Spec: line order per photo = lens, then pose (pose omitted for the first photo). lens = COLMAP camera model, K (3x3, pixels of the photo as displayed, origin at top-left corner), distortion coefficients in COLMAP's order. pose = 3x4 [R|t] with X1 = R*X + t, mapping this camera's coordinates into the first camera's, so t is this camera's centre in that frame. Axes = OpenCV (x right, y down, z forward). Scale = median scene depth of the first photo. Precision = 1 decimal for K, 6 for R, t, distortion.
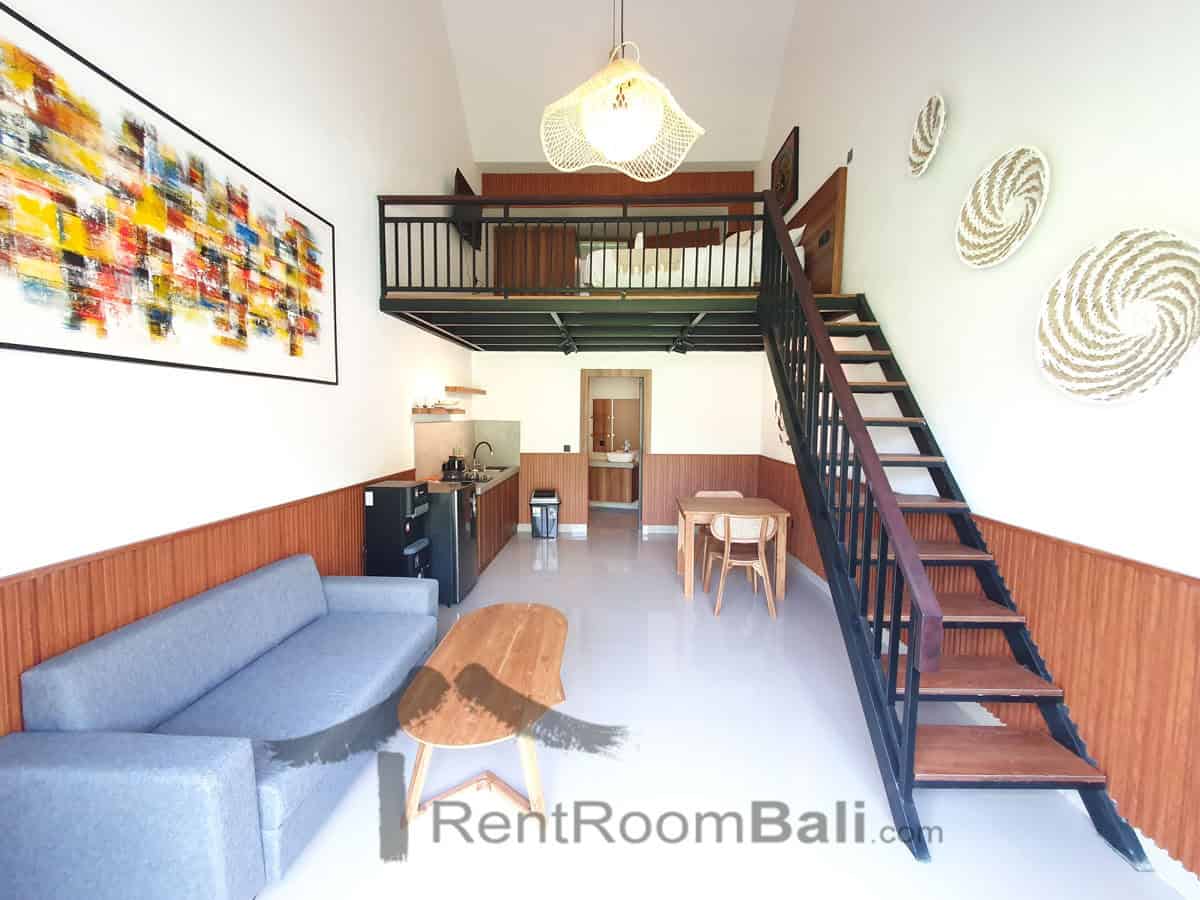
lens RADIAL K [[476.0, 0, 606.3], [0, 476.0, 447.9], [0, 0, 1]] dist [0.000589, 0.003515]
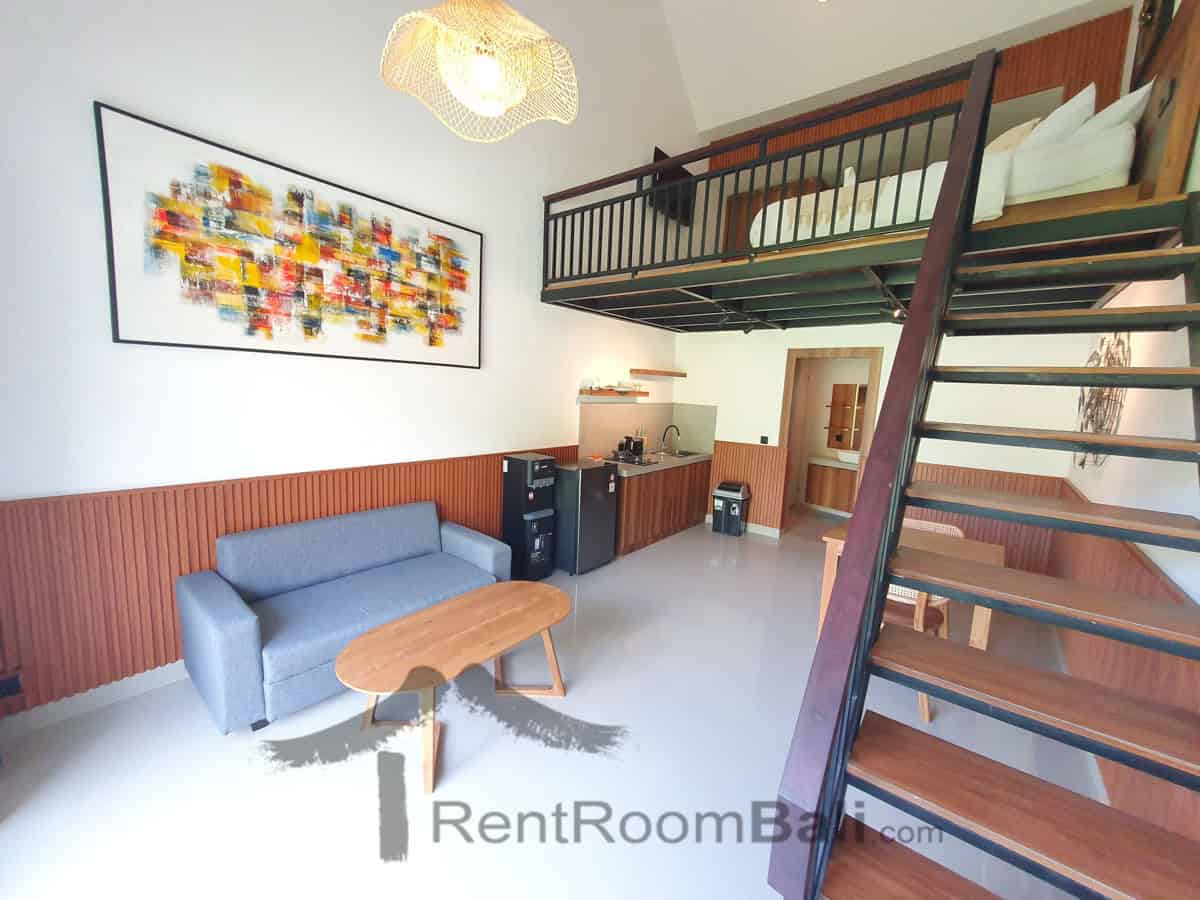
lens RADIAL K [[476.0, 0, 601.1], [0, 476.0, 449.1], [0, 0, 1]] dist [0.000589, 0.003515]
pose [[0.788785, 0.105178, -0.605604, 0.538169], [-0.079459, 0.994432, 0.069214, -0.048183], [0.609512, -0.006474, 0.792750, 0.295938]]
